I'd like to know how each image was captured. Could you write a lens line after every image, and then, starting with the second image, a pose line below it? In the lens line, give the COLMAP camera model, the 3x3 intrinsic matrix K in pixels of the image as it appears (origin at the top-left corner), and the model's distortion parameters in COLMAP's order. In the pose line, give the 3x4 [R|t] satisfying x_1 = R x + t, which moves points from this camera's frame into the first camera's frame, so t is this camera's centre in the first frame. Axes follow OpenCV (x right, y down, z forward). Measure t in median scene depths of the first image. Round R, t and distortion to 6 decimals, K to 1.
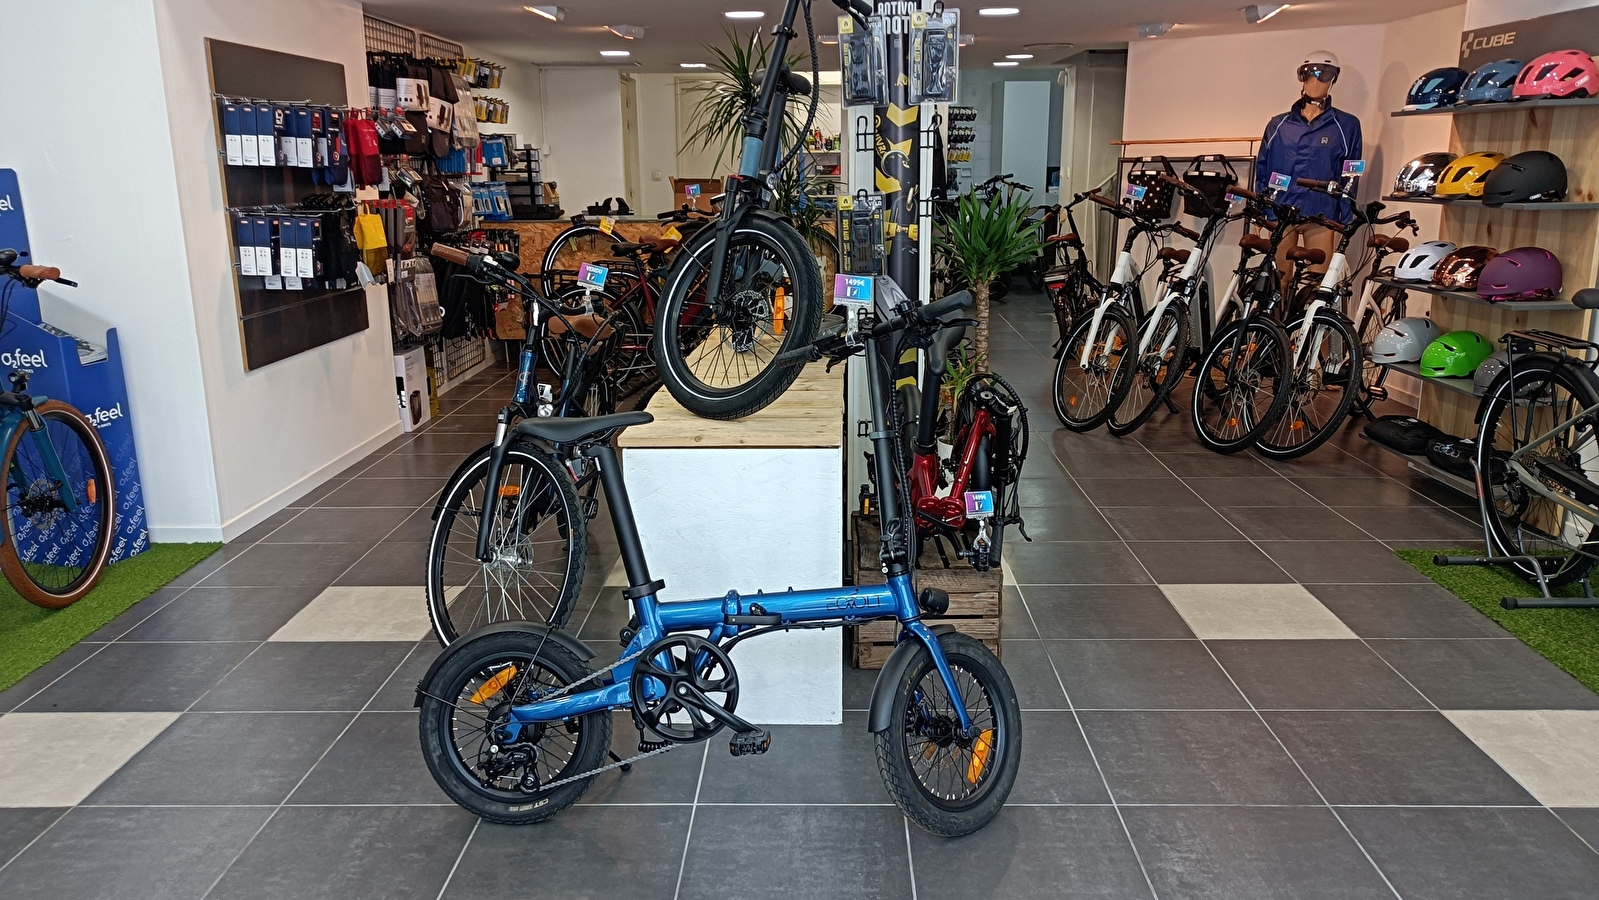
lens RADIAL K [[1144.2, 0, 797.5], [0, 1144.2, 449.5], [0, 0, 1]] dist [-0.000221, -0.001419]
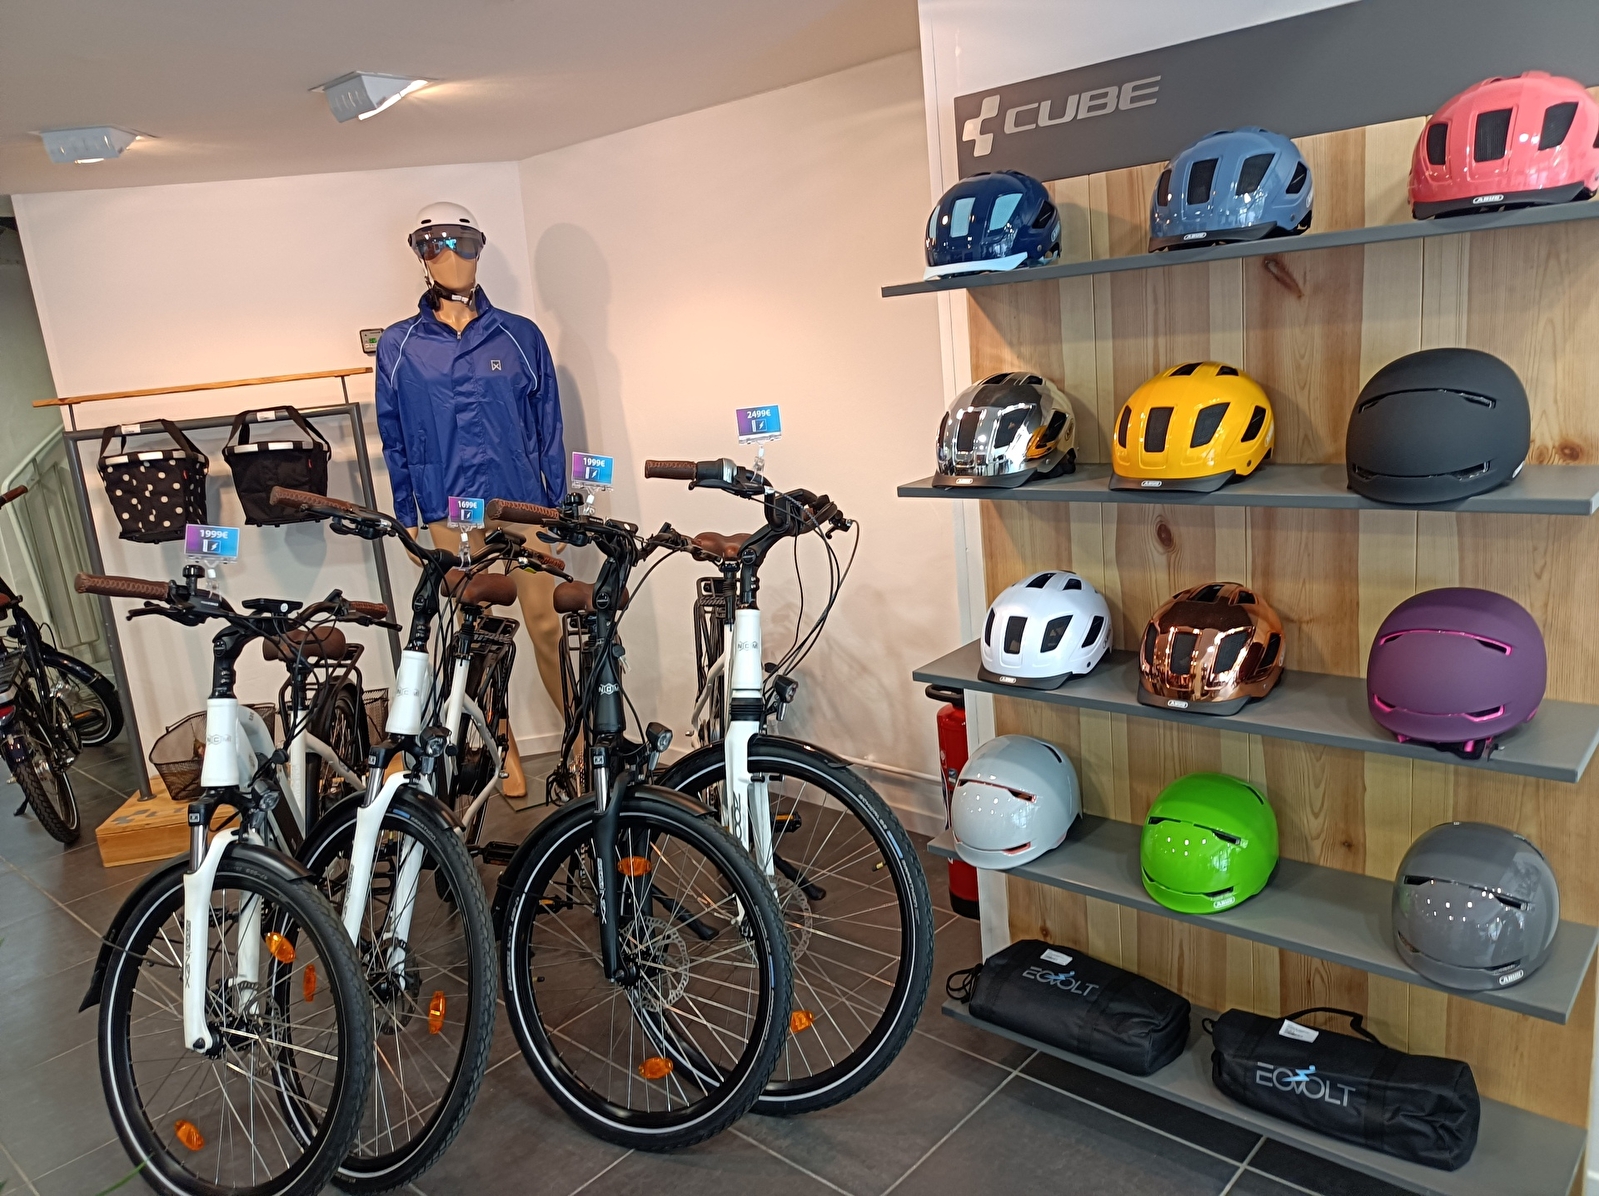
lens RADIAL K [[1196.7, 0, 800.4], [0, 1196.7, 602.5], [0, 0, 1]] dist [0.033222, -0.003587]
pose [[0.651822, -0.223599, 0.724659, 0.115818], [0.270570, 0.961228, 0.053220, -0.151915], [-0.708463, 0.161381, 0.687049, 0.520575]]
